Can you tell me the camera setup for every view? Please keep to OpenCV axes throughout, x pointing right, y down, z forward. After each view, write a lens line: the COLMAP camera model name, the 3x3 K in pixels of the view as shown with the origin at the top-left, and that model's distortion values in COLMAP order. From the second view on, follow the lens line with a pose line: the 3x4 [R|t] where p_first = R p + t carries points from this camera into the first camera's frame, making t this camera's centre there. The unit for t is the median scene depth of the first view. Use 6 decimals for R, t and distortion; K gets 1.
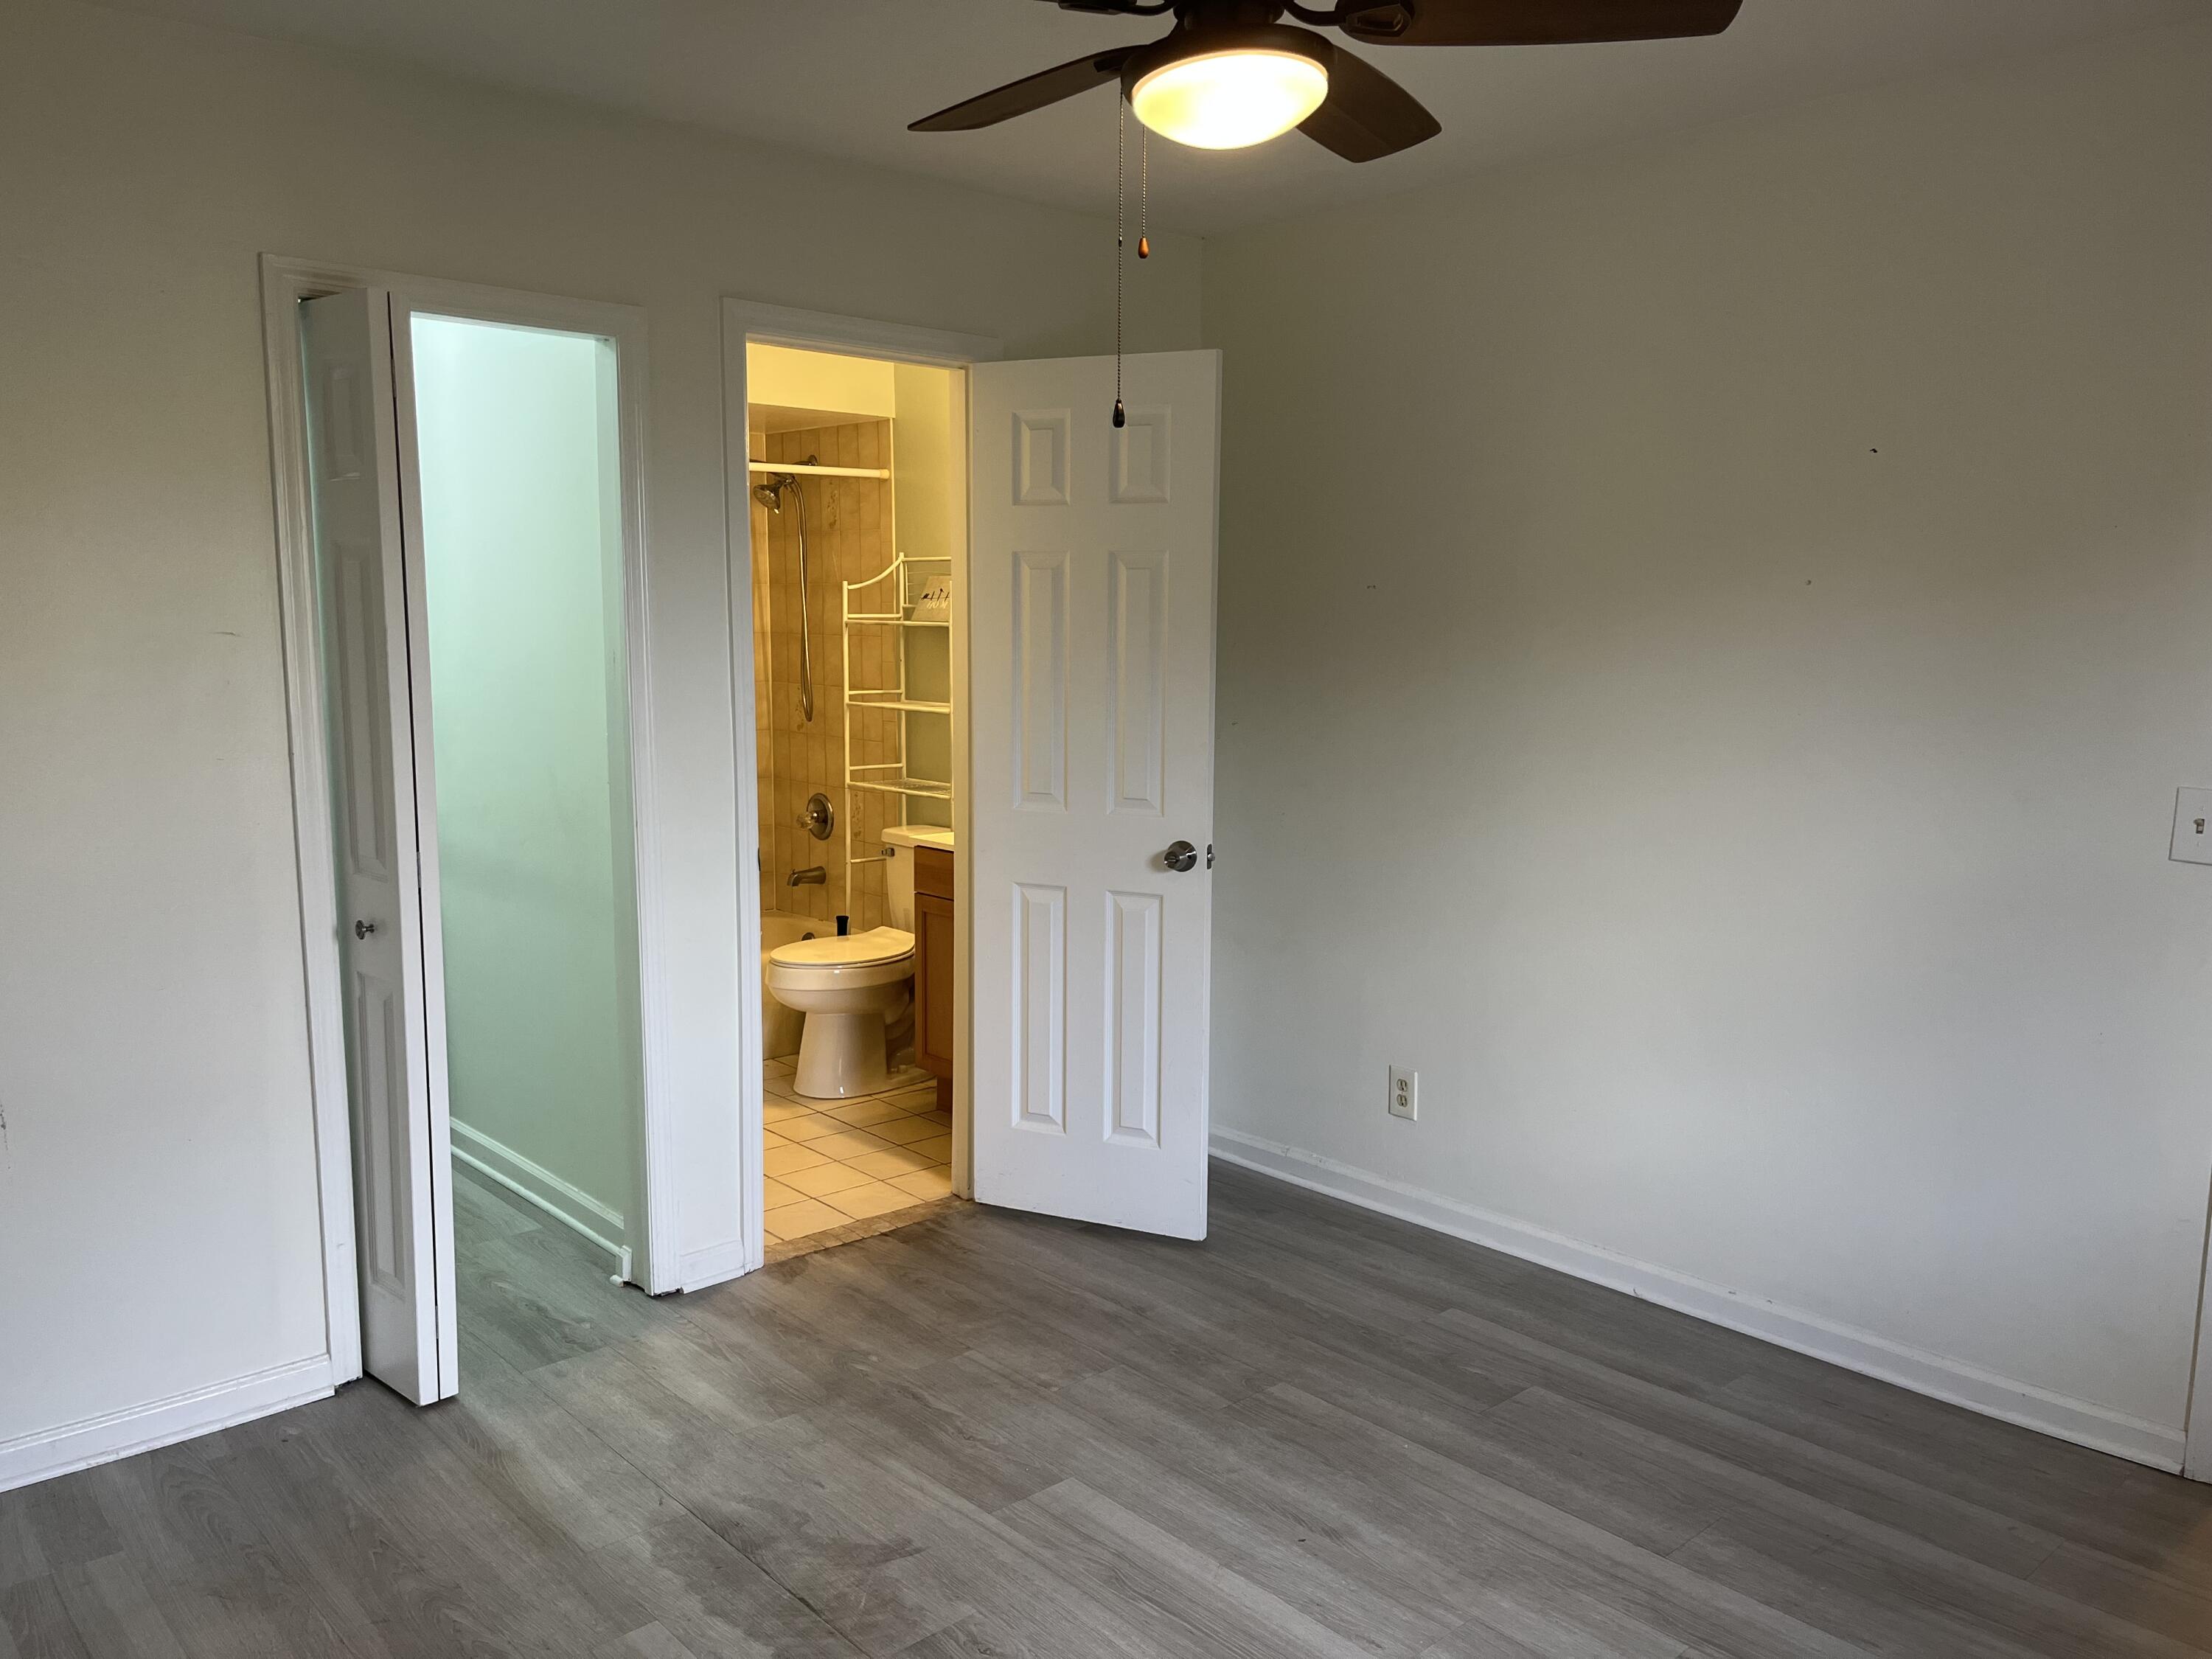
lens RADIAL K [[1708.9, 0, 1101.3], [0, 1708.9, 845.2], [0, 0, 1]] dist [0.097551, -0.122534]
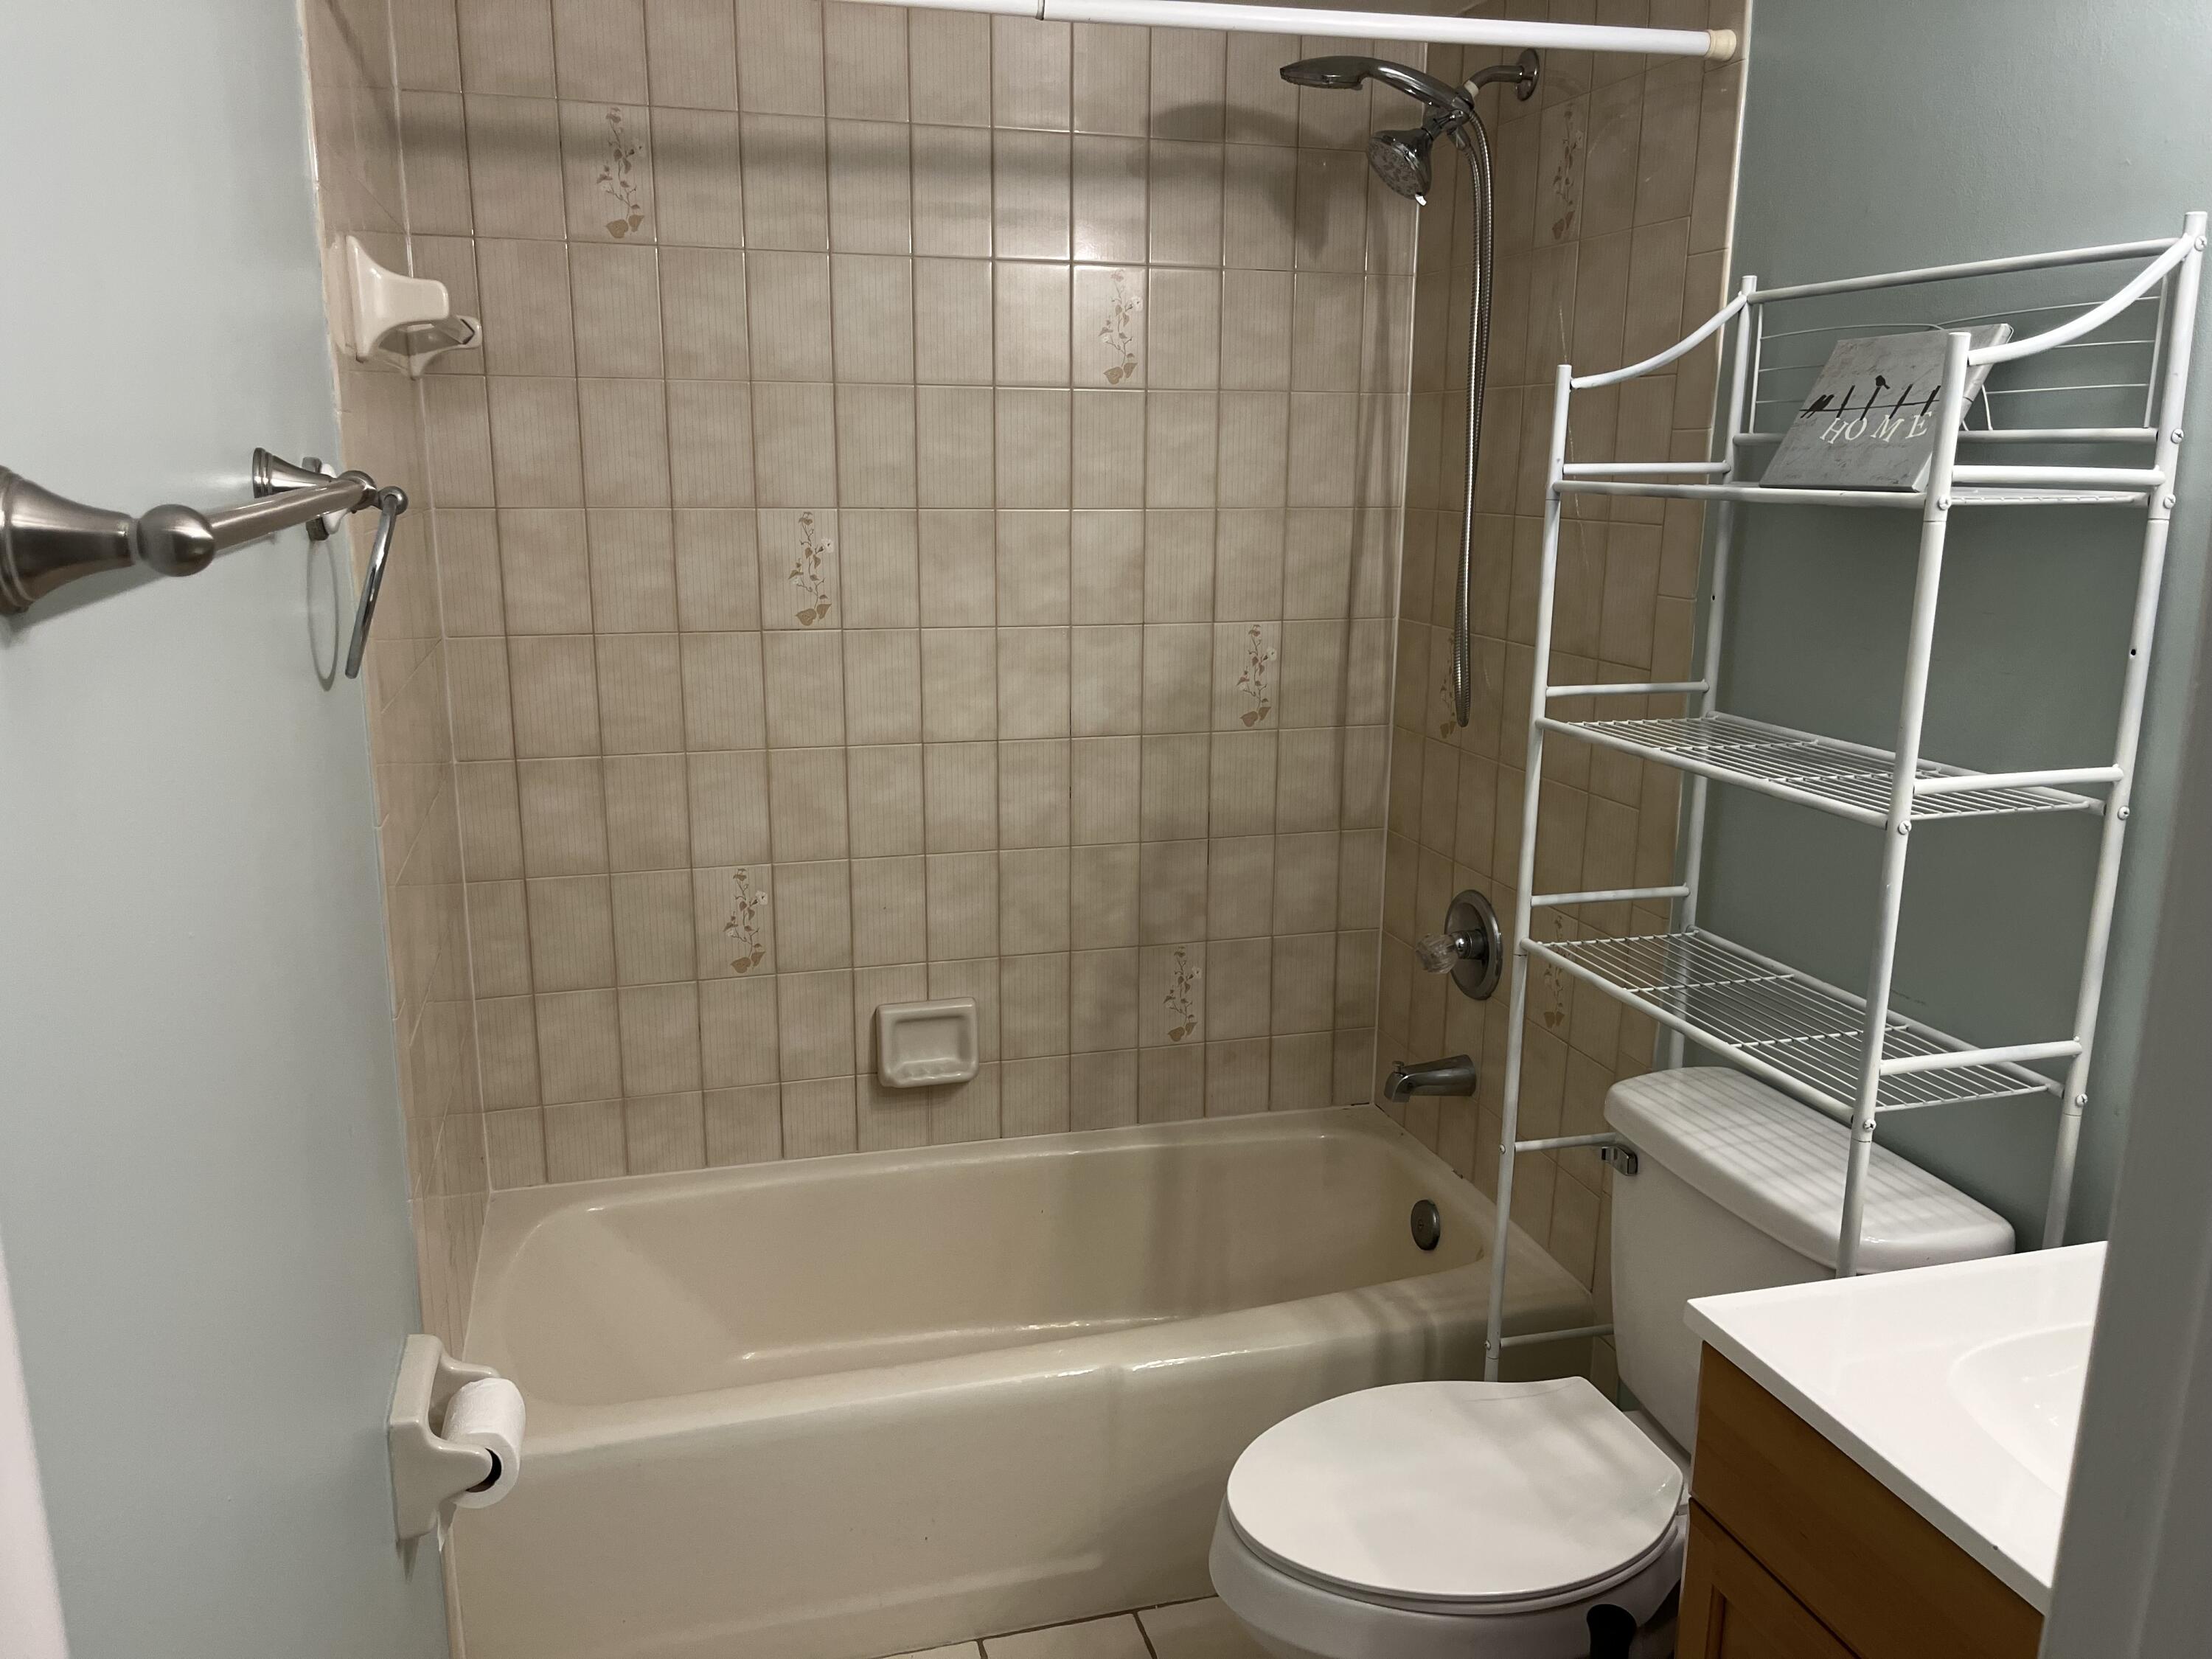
lens RADIAL K [[1708.9, 0, 1101.3], [0, 1708.9, 845.2], [0, 0, 1]] dist [0.097551, -0.122534]
pose [[0.902824, 0.097295, -0.418860, -0.073419], [-0.061369, 0.993249, 0.098439, -0.080610], [0.425610, -0.063168, 0.902699, 0.595638]]
